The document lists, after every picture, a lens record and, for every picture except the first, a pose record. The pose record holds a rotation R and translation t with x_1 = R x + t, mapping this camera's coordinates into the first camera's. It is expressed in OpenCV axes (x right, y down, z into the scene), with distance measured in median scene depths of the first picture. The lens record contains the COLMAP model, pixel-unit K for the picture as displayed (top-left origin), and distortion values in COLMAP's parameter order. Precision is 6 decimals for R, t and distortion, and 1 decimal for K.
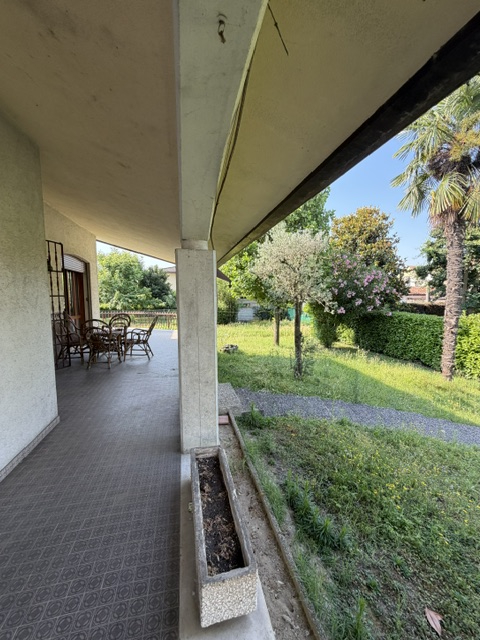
lens RADIAL K [[255.6, 0, 242.1], [0, 255.6, 319.4], [0, 0, 1]] dist [-0.002391, 0.000137]
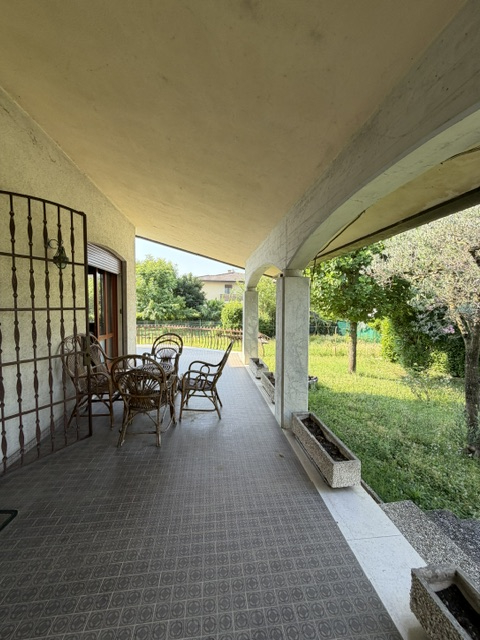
lens RADIAL K [[255.6, 0, 238.8], [0, 255.6, 319.1], [0, 0, 1]] dist [-0.002391, 0.000137]
pose [[0.993921, 0.016482, -0.108851, -0.058467], [-0.020684, 0.999079, -0.037583, -0.010639], [0.108131, 0.039606, 0.993347, 0.093810]]
